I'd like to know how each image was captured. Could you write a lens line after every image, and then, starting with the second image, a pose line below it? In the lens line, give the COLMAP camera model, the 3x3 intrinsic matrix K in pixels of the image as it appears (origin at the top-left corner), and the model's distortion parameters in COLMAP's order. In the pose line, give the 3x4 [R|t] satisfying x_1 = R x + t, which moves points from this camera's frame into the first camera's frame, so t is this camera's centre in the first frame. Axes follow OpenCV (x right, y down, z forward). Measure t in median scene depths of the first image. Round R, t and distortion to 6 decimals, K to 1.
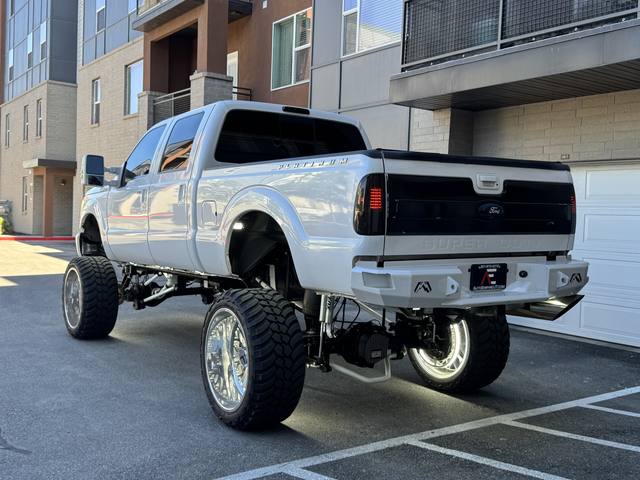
lens RADIAL K [[686.2, 0, 322.1], [0, 686.2, 240.5], [0, 0, 1]] dist [0.072874, 0.000000]
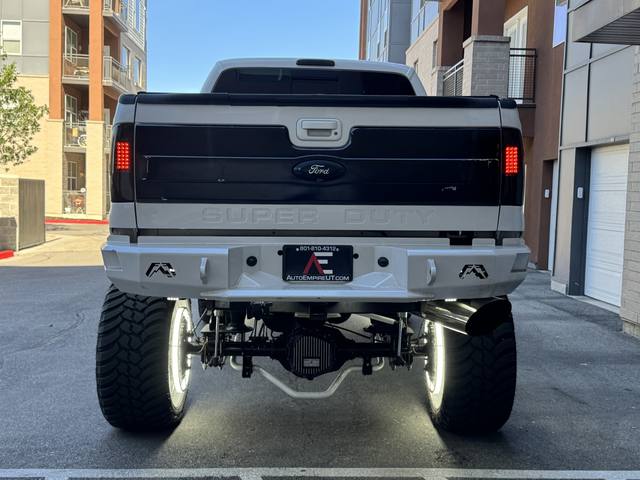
lens RADIAL K [[751.4, 0, 320.6], [0, 751.4, 239.9], [0, 0, 1]] dist [0.049026, 0.000000]
pose [[0.842653, 0.018908, -0.538125, 0.649961], [-0.015936, 0.999821, 0.010176, 0.020265], [0.538221, 0.000001, 0.842804, 0.340834]]
